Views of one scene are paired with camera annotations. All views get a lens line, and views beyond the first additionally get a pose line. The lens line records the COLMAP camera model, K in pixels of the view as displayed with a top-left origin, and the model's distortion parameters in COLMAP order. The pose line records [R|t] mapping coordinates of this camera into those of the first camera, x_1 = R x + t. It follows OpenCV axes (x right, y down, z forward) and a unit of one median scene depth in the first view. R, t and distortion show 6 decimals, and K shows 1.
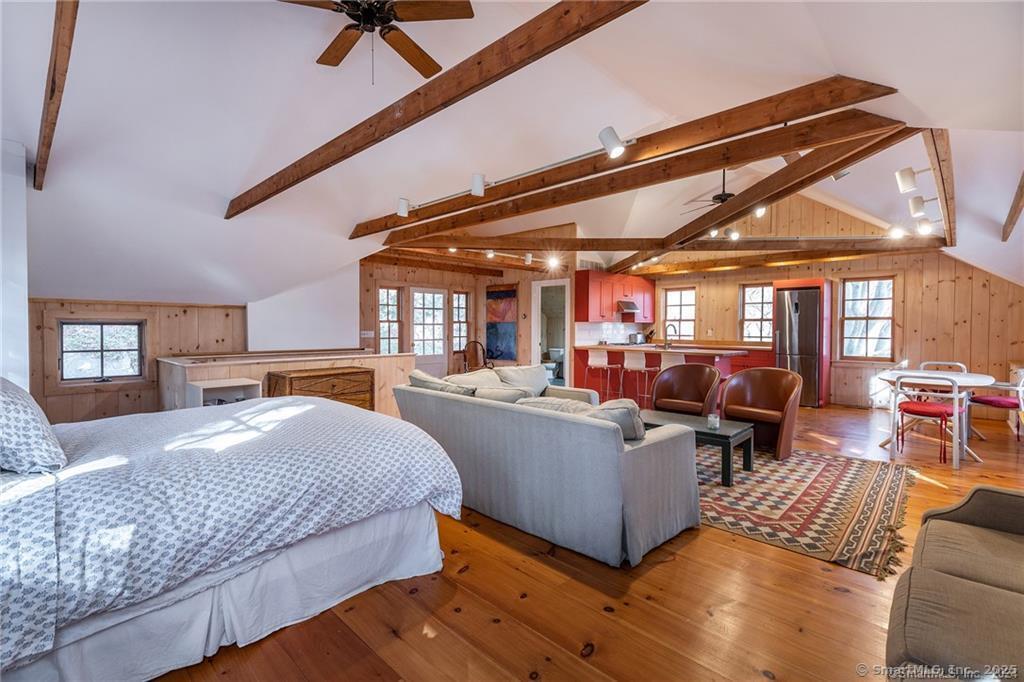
lens RADIAL K [[457.7, 0, 512.0], [0, 457.7, 341.0], [0, 0, 1]] dist [0.021957, 0.000038]
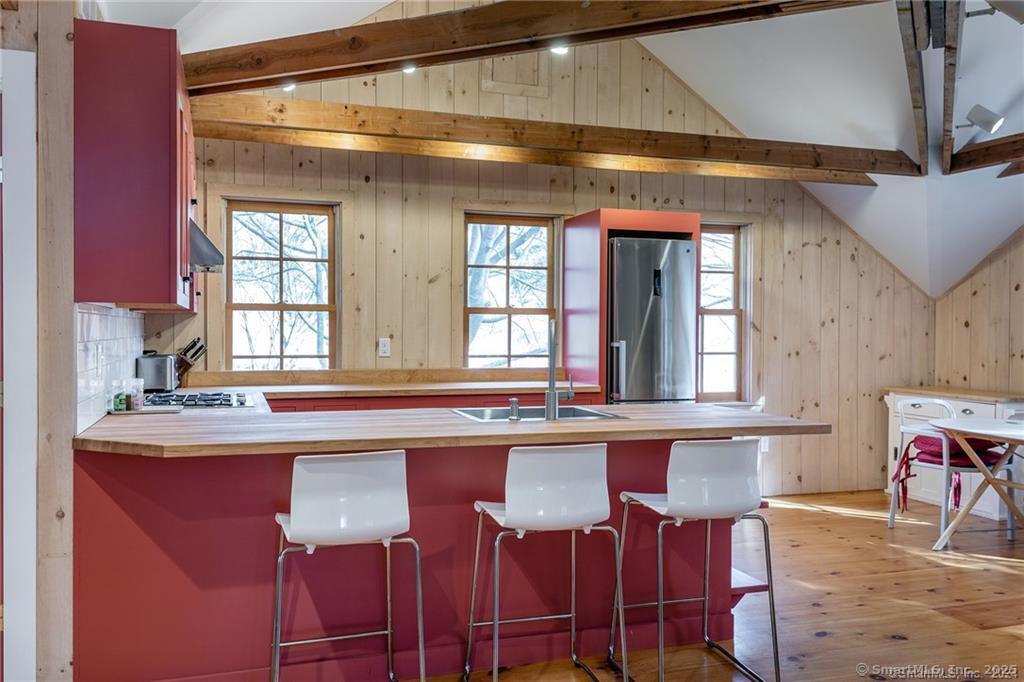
lens RADIAL K [[859.2, 0, 512.0], [0, 859.2, 341.0], [0, 0, 1]] dist [0.058332, 0.000800]
pose [[0.456121, -0.015124, 0.889789, -0.099897], [0.024063, 0.999700, 0.004657, -0.026819], [-0.889592, 0.019287, 0.456348, 0.749331]]
